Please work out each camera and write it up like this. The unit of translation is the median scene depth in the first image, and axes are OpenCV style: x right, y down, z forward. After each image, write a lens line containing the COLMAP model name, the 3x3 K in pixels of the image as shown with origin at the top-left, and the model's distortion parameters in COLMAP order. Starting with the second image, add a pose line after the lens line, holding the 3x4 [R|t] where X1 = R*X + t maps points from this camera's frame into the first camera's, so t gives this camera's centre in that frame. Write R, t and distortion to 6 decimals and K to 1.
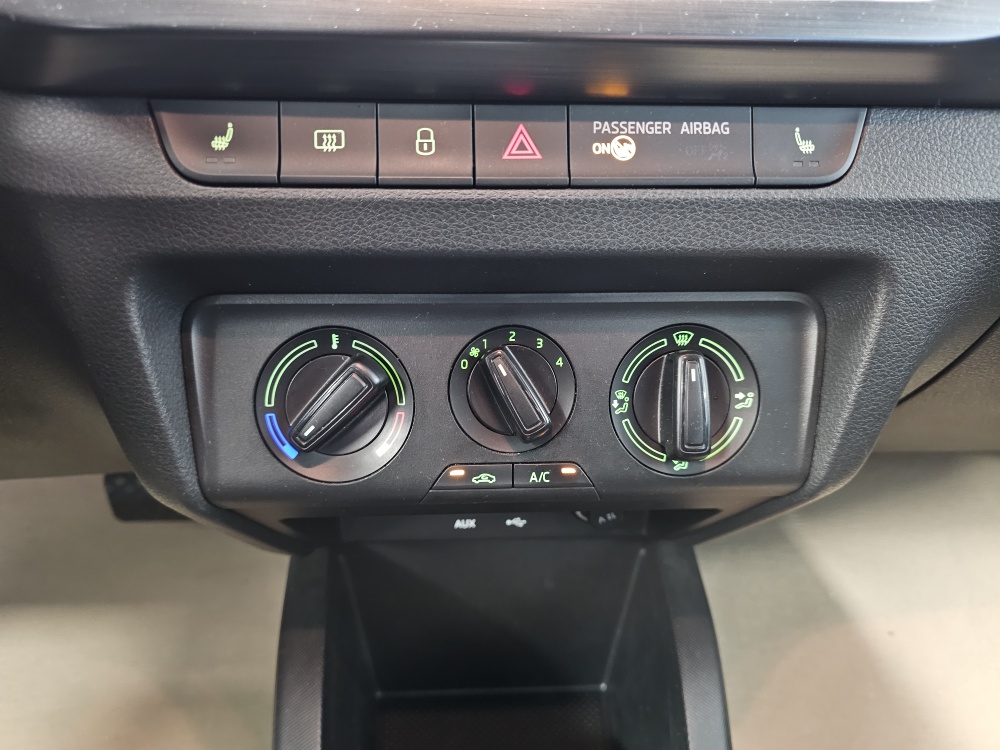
lens RADIAL K [[705.9, 0, 500.0], [0, 705.9, 375.0], [0, 0, 1]] dist [0.018383, -0.051342]
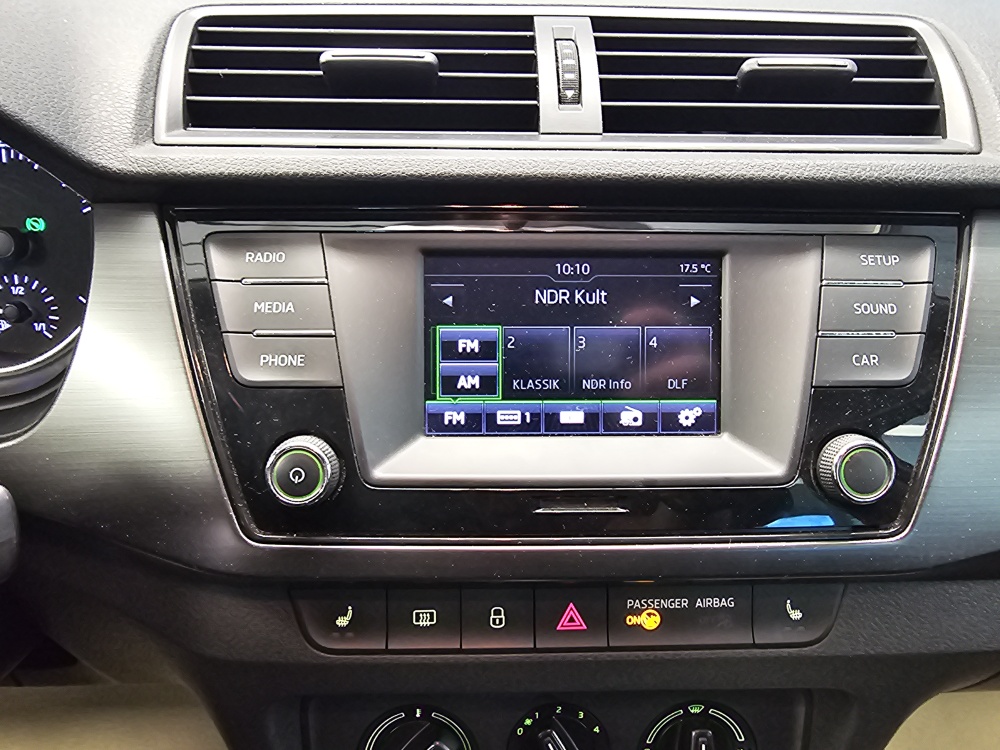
lens RADIAL K [[682.7, 0, 495.4], [0, 682.7, 365.9], [0, 0, 1]] dist [0.002707, -0.001626]
pose [[0.999312, 0.010786, -0.035479, -0.068052], [-0.010333, 0.999863, 0.012917, -0.789929], [0.035613, -0.012541, 0.999287, -0.245362]]
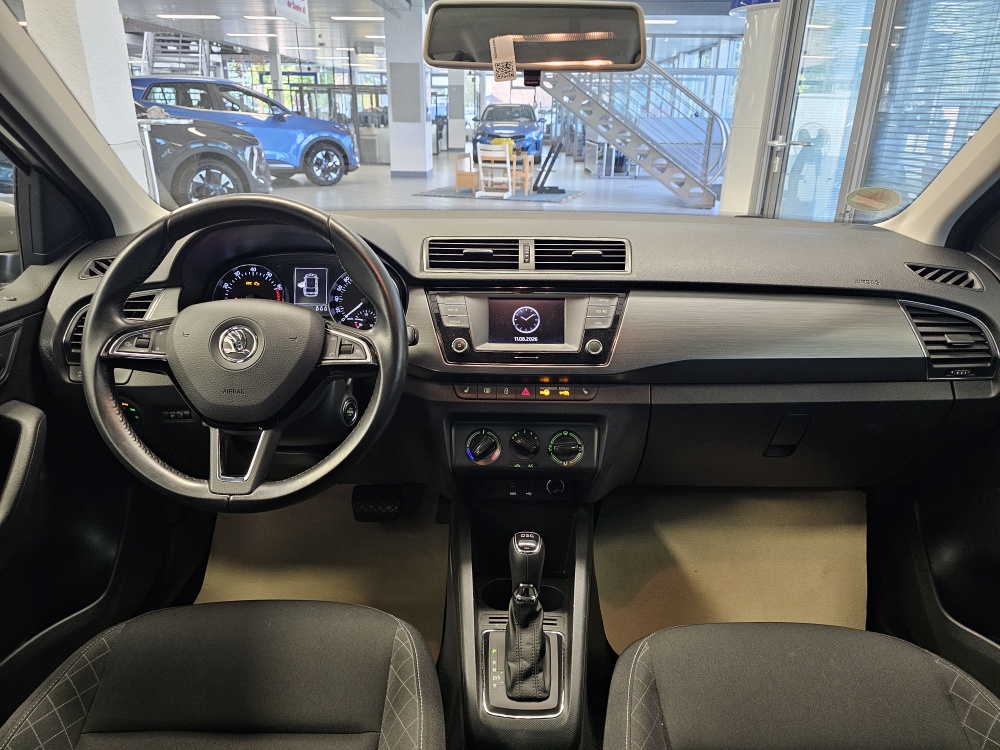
lens RADIAL K [[662.2, 0, 502.2], [0, 662.2, 377.8], [0, 0, 1]] dist [0.084680, -0.092183]
pose [[0.997221, 0.011941, -0.073531, 0.199941], [-0.024871, 0.983799, -0.177539, 0.393471], [0.070220, 0.178874, 0.981363, -3.482332]]
